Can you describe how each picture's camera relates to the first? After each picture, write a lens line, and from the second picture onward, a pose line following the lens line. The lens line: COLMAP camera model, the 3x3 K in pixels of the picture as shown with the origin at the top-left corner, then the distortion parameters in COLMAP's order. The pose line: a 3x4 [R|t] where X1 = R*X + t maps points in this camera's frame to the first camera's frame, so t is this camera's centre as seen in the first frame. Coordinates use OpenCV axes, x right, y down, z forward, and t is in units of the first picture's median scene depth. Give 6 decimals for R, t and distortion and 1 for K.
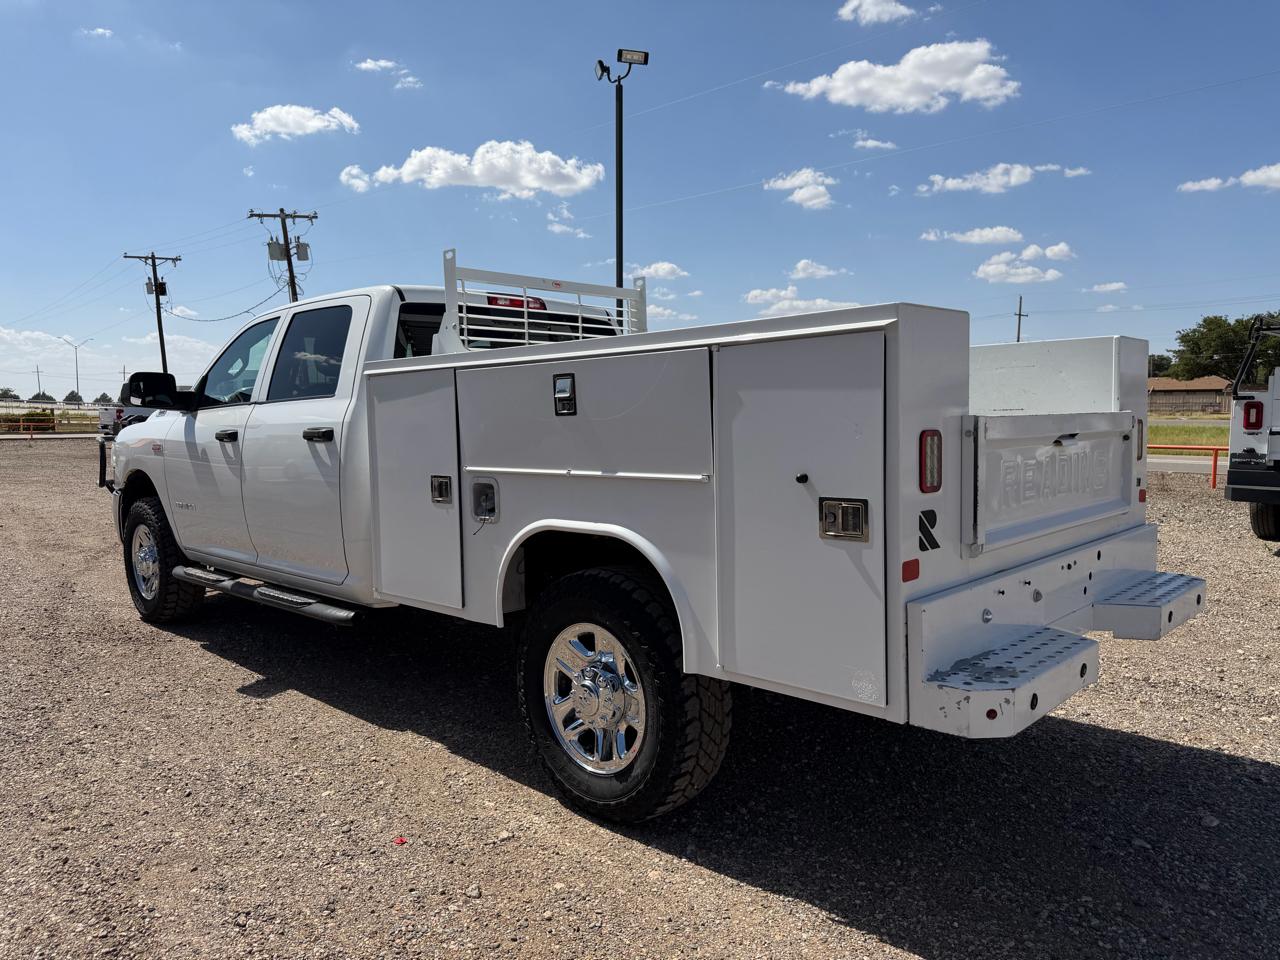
lens RADIAL K [[901.3, 0, 641.1], [0, 901.3, 473.2], [0, 0, 1]] dist [0.059576, -0.076695]
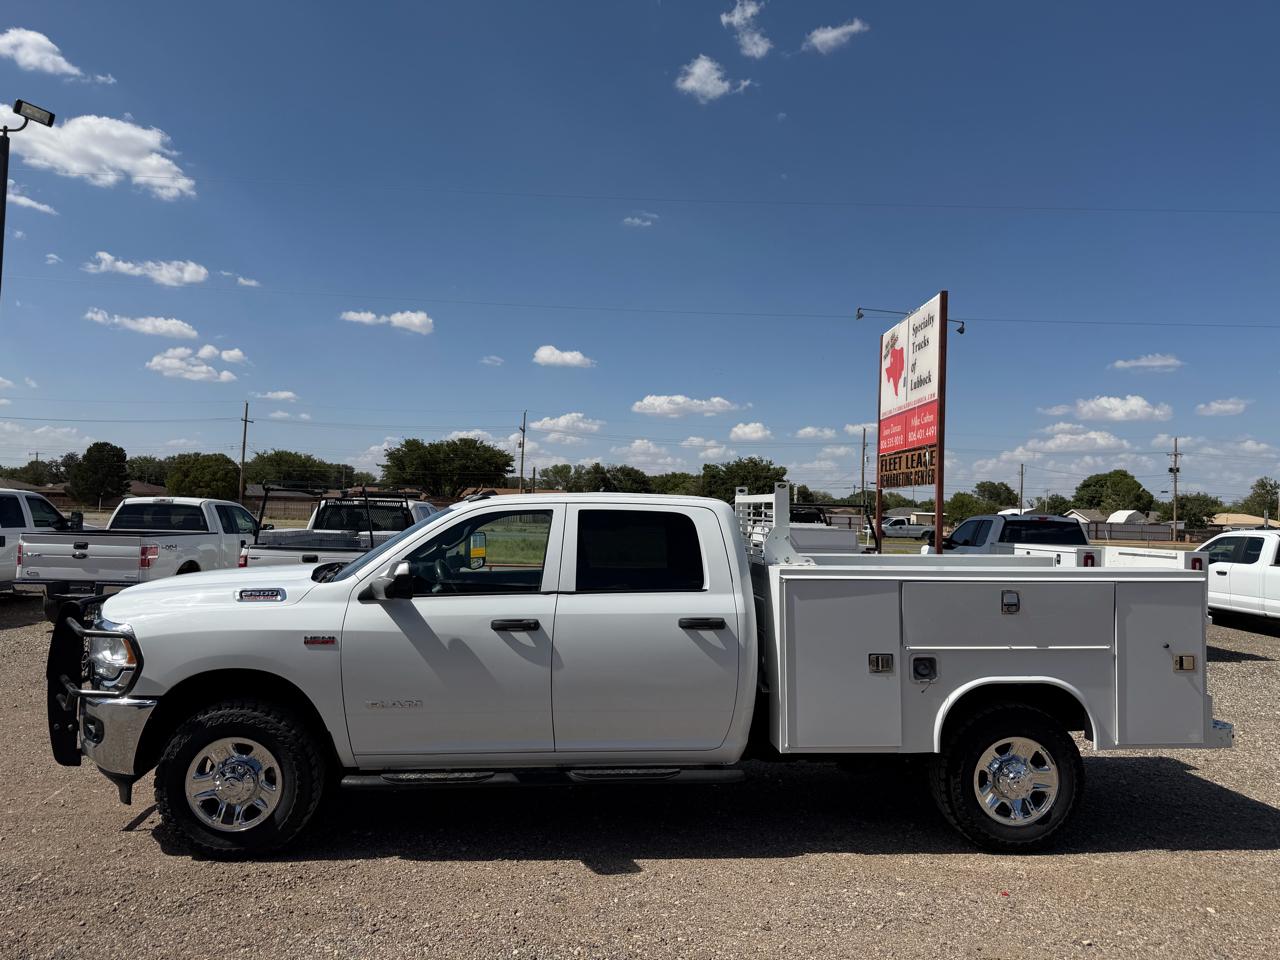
lens RADIAL K [[895.9, 0, 640.0], [0, 895.9, 480.0], [0, 0, 1]] dist [0.072428, -0.117734]
pose [[0.665091, 0.052883, 0.744888, -1.378956], [0.023539, 0.995509, -0.091693, -0.132641], [-0.746391, 0.078519, 0.660859, 0.273635]]
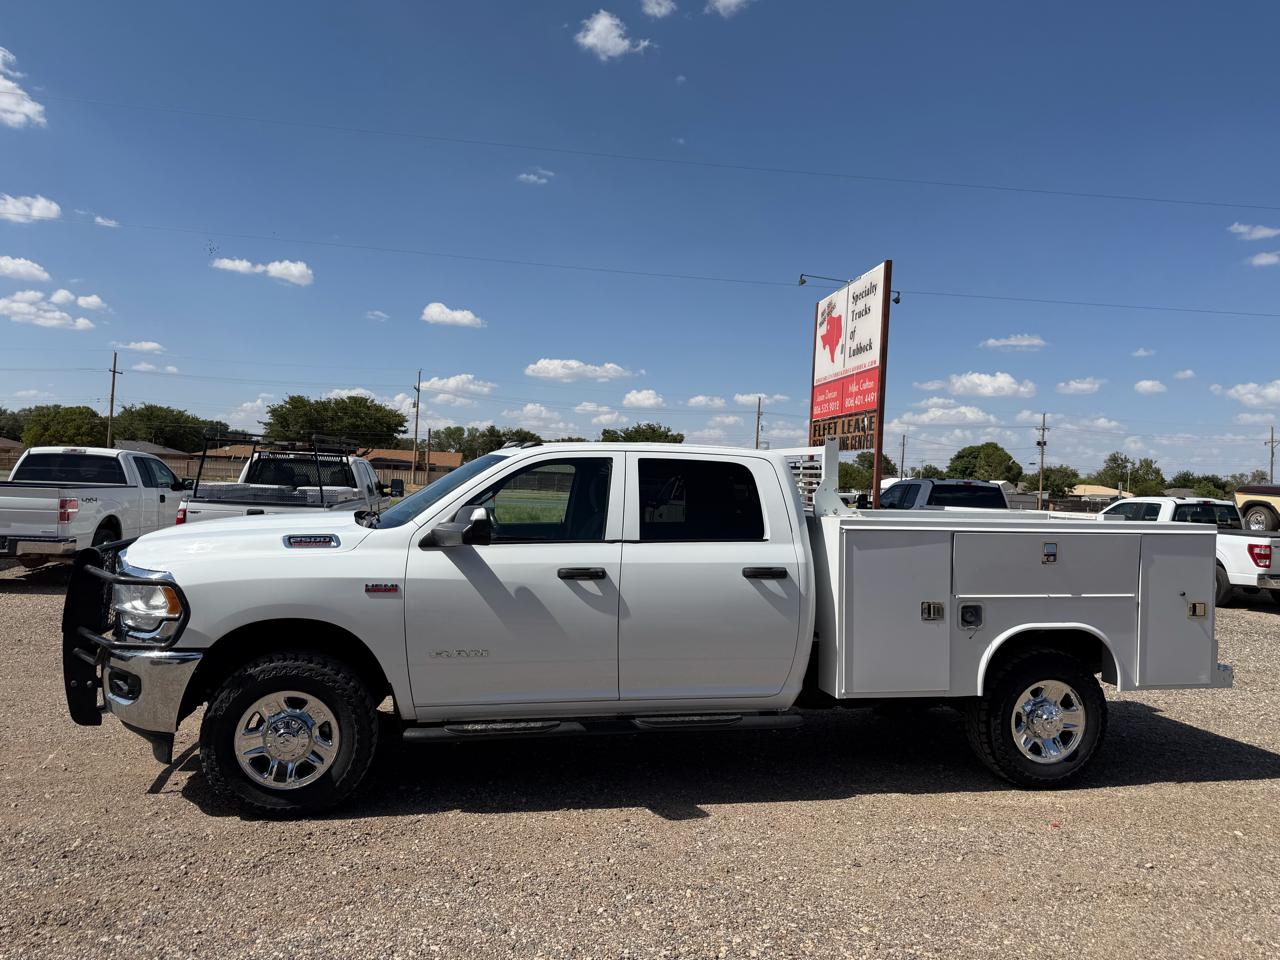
lens RADIAL K [[893.7, 0, 645.0], [0, 893.7, 483.4], [0, 0, 1]] dist [0.095348, -0.157638]
pose [[0.565482, 0.029623, 0.824228, -1.513949], [0.016031, 0.998771, -0.046895, -0.114812], [-0.824605, 0.039732, 0.564313, 0.477054]]
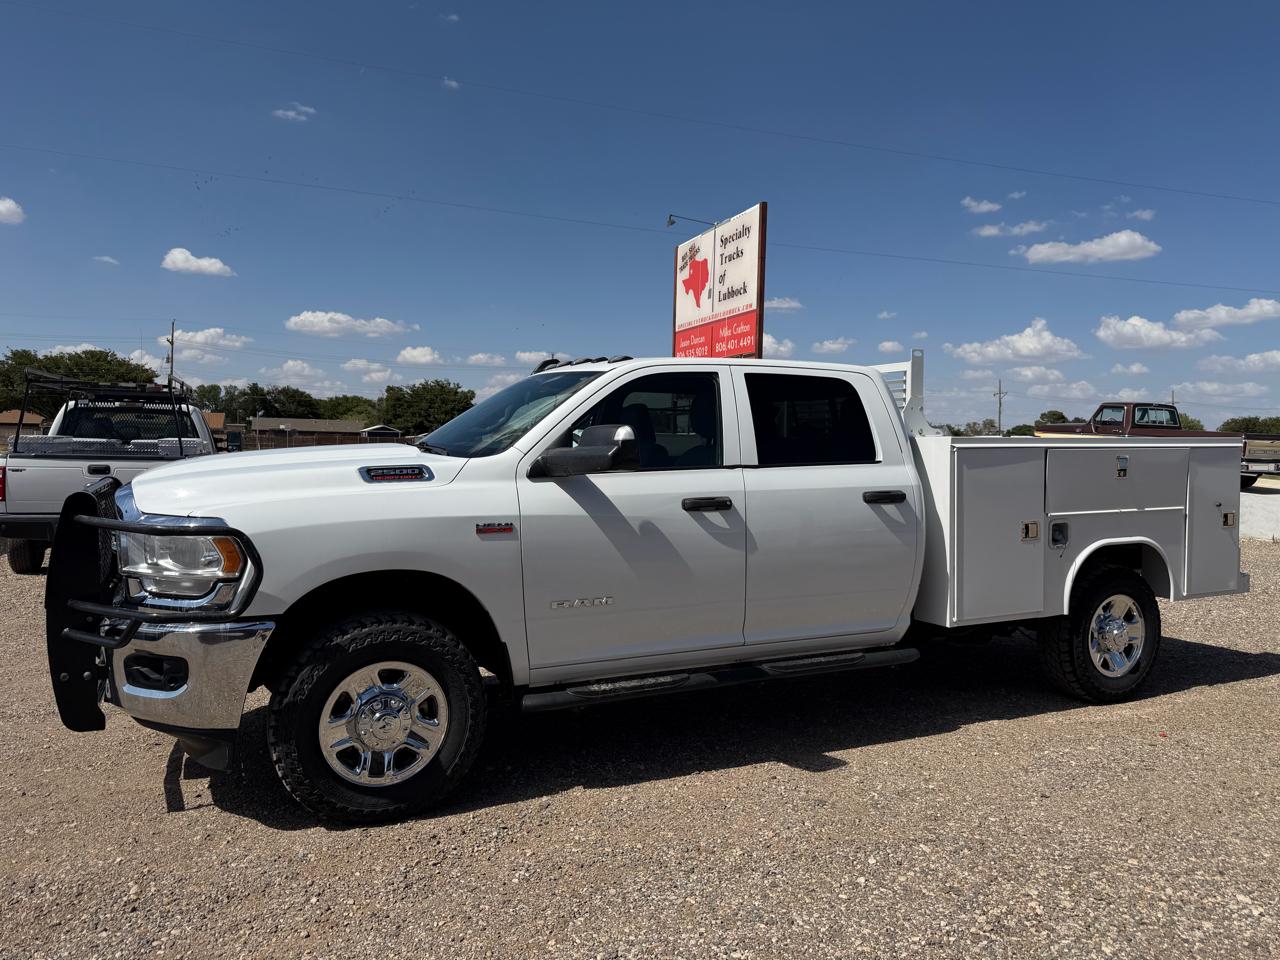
lens RADIAL K [[891.8, 0, 648.2], [0, 891.8, 479.1], [0, 0, 1]] dist [0.100657, -0.152936]
pose [[0.350321, -0.019601, 0.936424, -1.565572], [0.048068, 0.998840, 0.002925, -0.086410], [-0.935395, 0.043987, 0.350857, 0.931009]]
